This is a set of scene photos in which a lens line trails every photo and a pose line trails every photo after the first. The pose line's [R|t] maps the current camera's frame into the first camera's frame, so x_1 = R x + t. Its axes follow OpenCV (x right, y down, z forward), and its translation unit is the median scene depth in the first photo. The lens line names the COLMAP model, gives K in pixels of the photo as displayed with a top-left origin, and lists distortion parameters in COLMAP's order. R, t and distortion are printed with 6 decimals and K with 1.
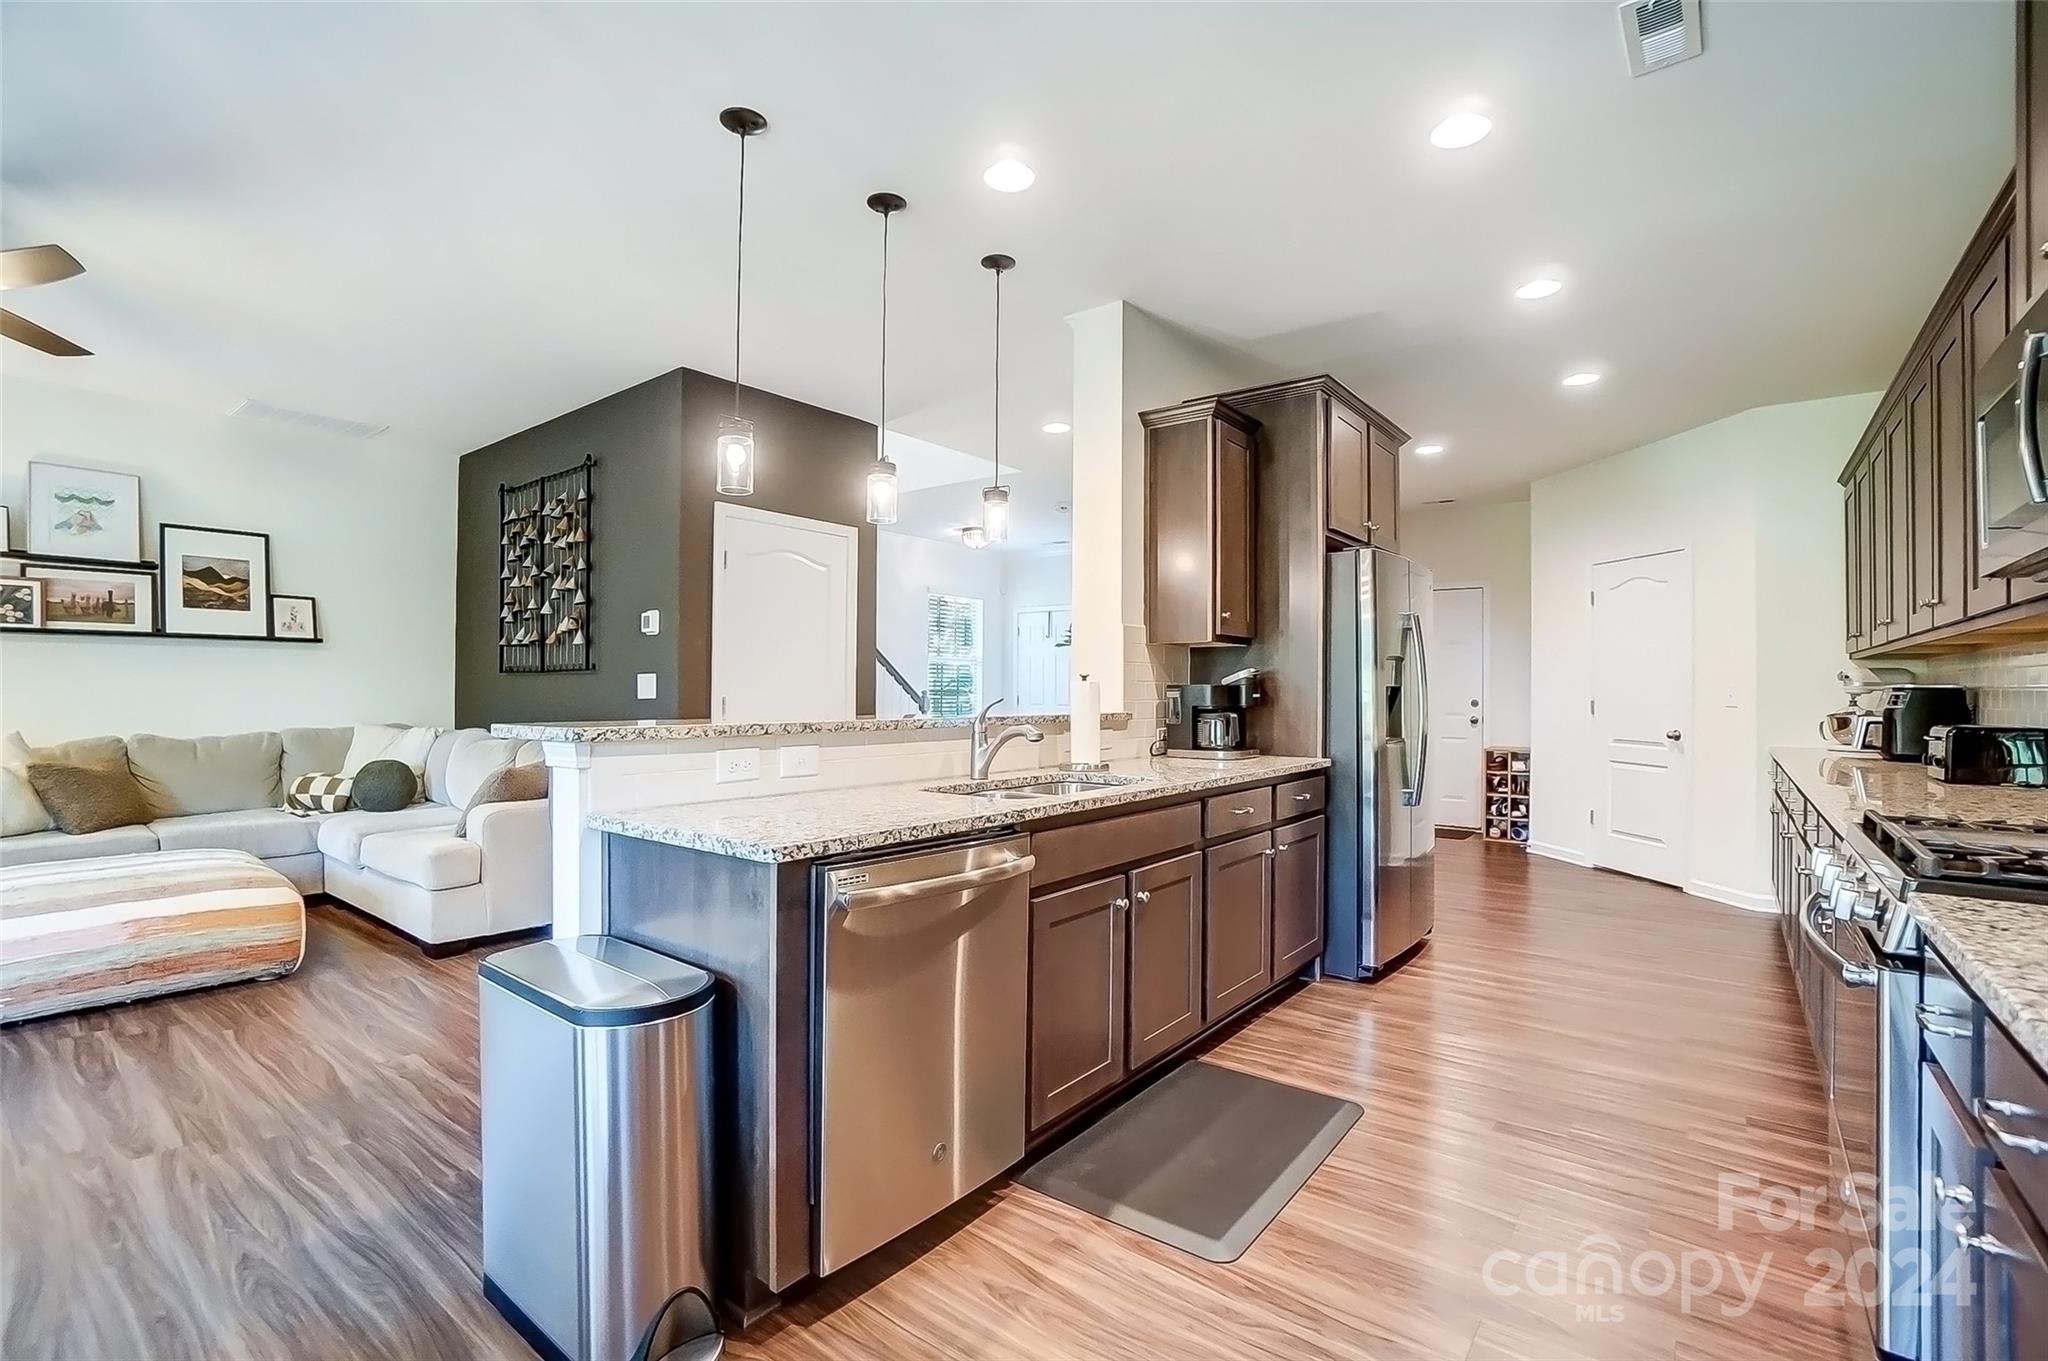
lens RADIAL K [[938.4, 0, 1009.8], [0, 938.4, 679.1], [0, 0, 1]] dist [-0.059640, 0.027441]
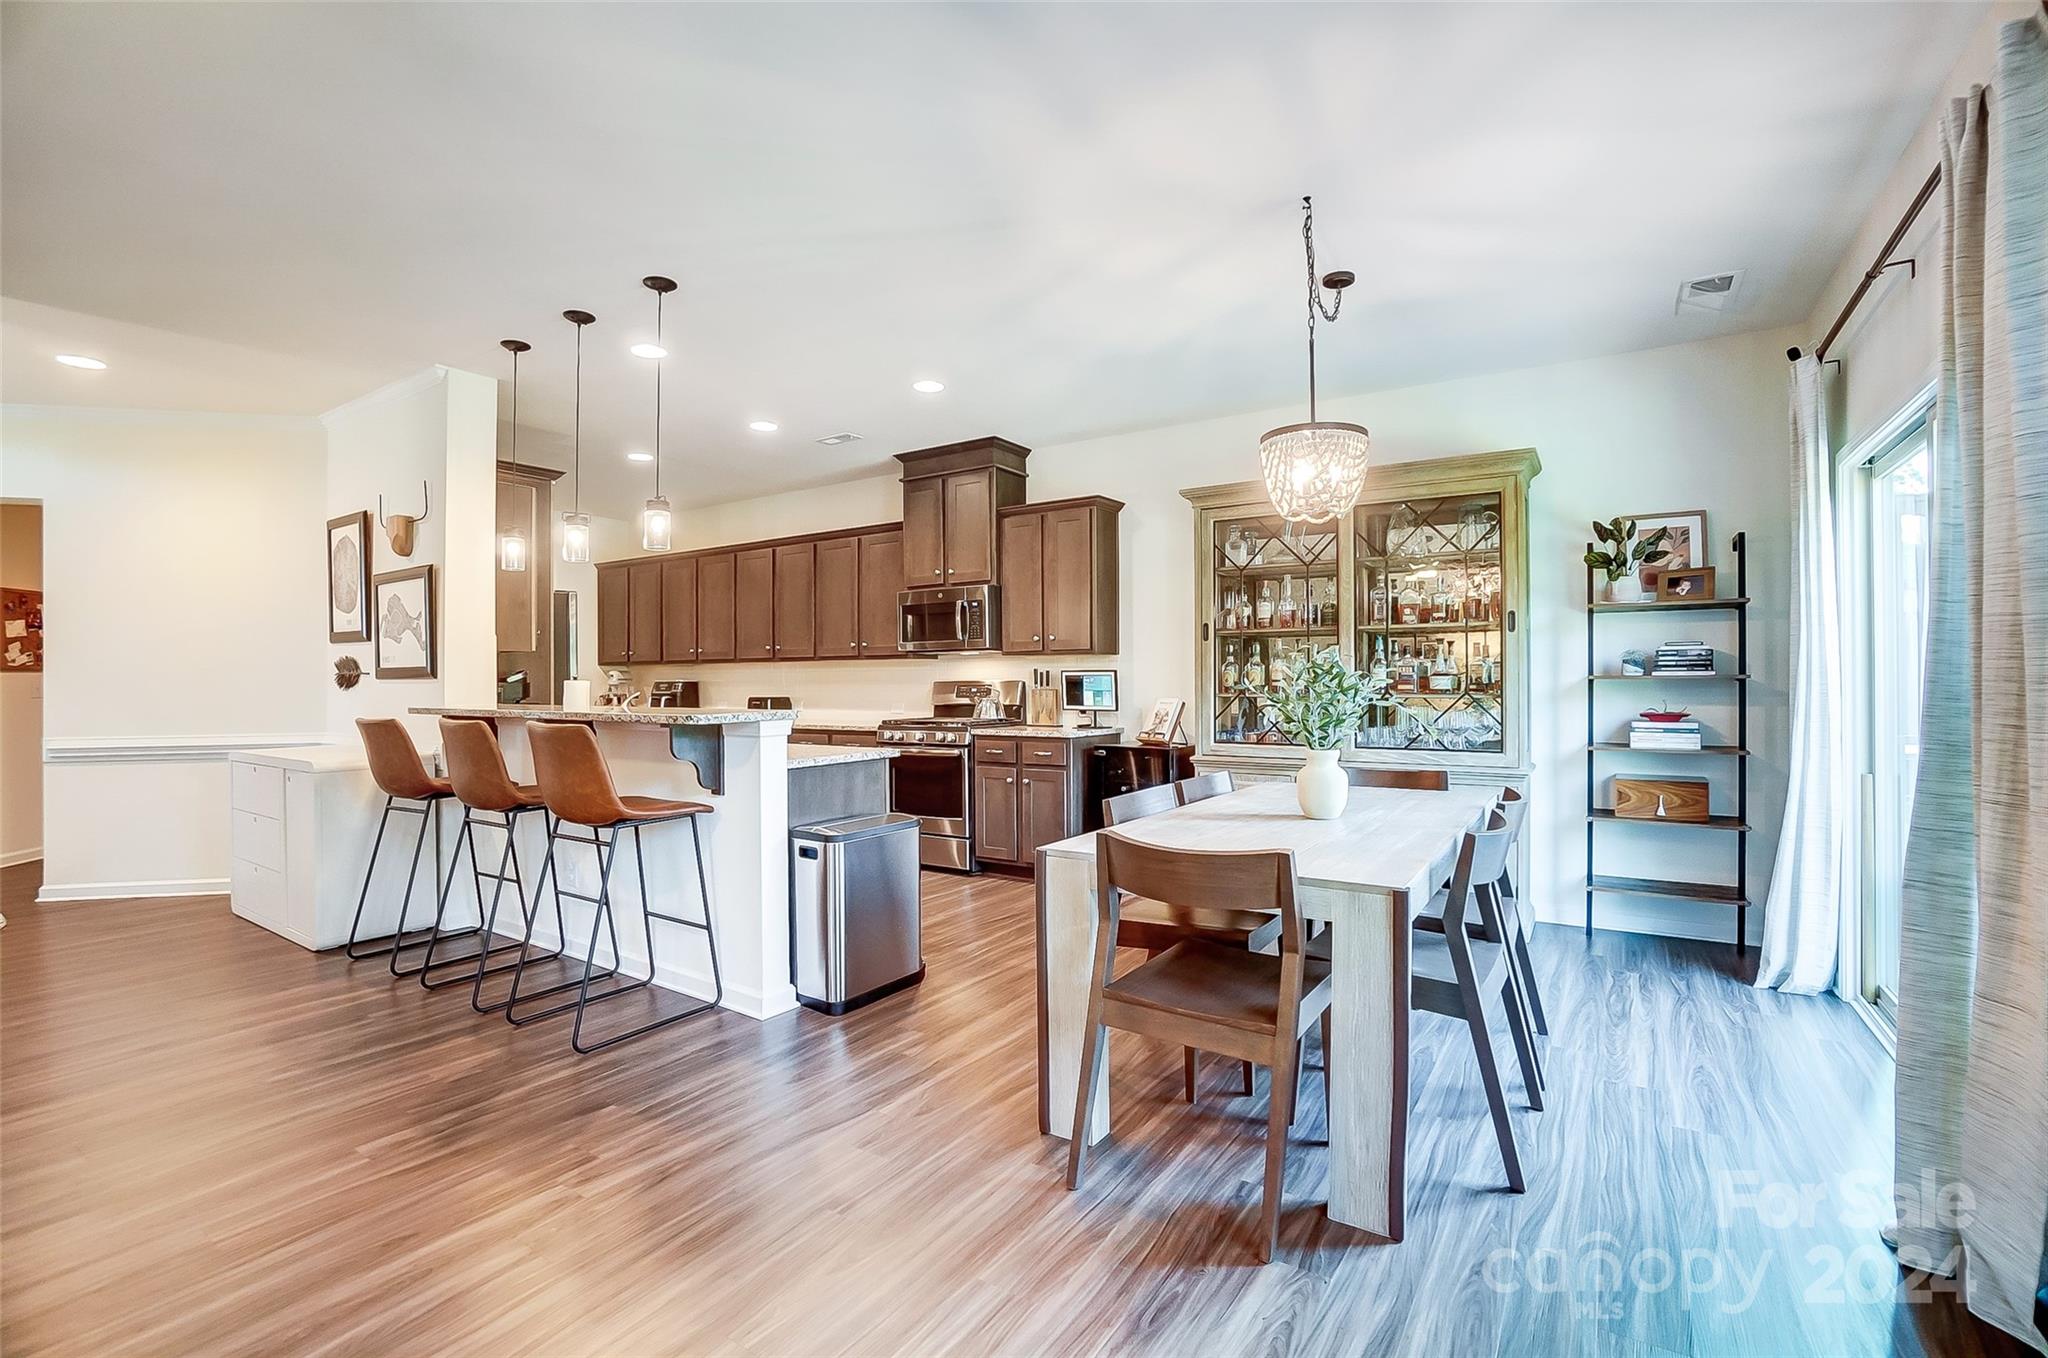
lens RADIAL K [[911.1, 0, 1024.0], [0, 911.1, 679.0], [0, 0, 1]] dist [-0.042041, 0.000454]
pose [[-0.087819, -0.004584, 0.996126, -0.926427], [-0.006383, 0.999971, 0.004039, -0.006400], [-0.996116, -0.006003, -0.087846, 0.303948]]
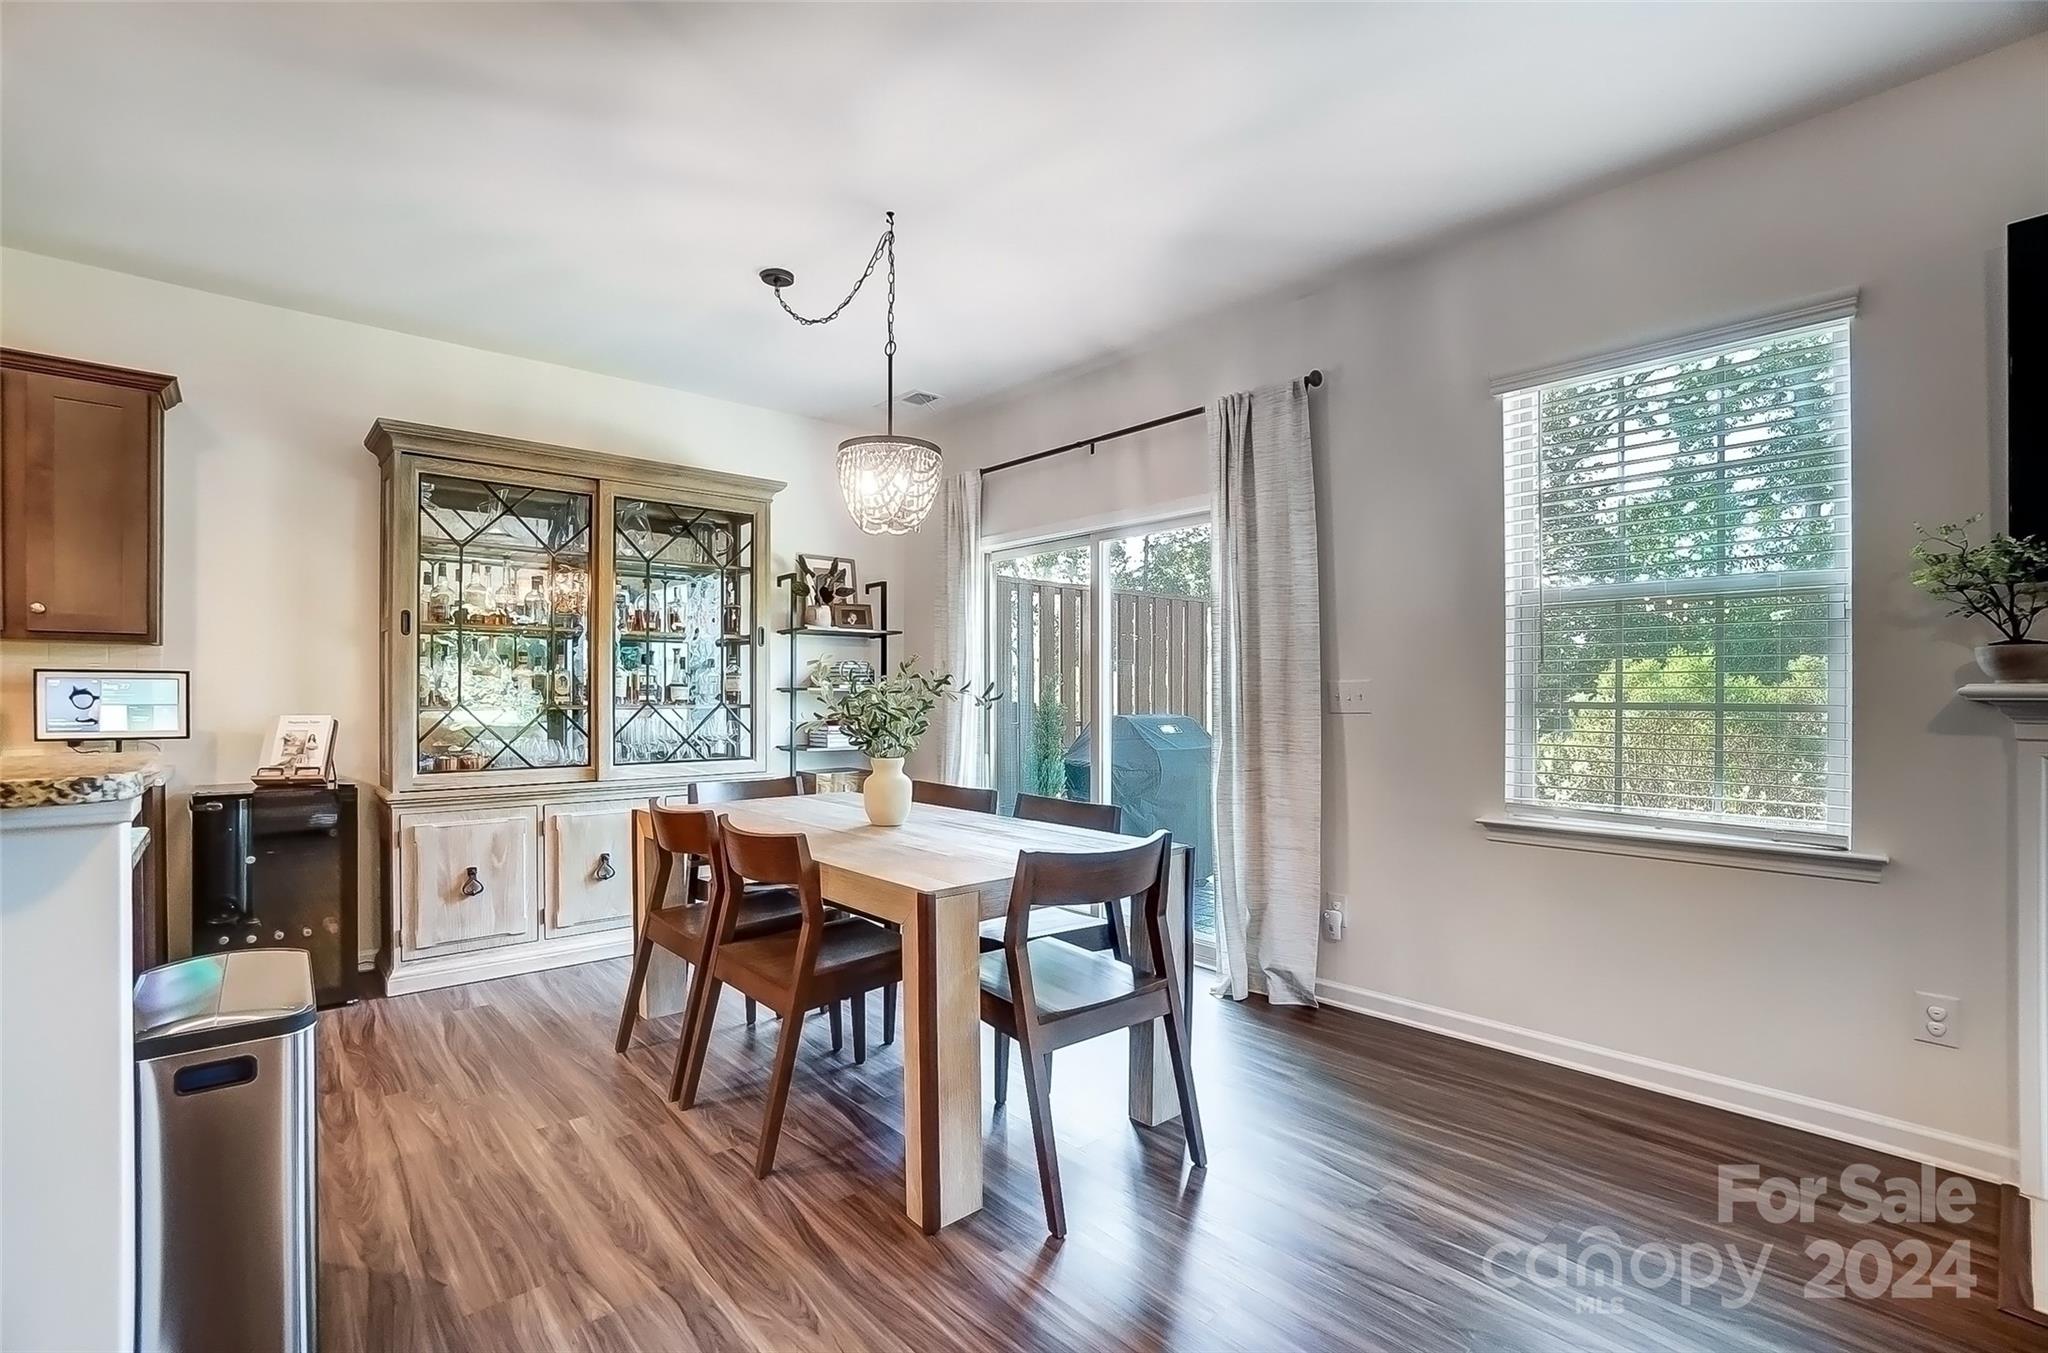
lens RADIAL K [[913.0, 0, 1020.9], [0, 913.0, 688.4], [0, 0, 1]] dist [-0.060634, 0.021622]
pose [[-0.985575, -0.005718, 0.169142, -0.526829], [-0.007811, 0.999901, -0.011715, 0.002967], [-0.169059, -0.012867, -0.985522, 0.656765]]
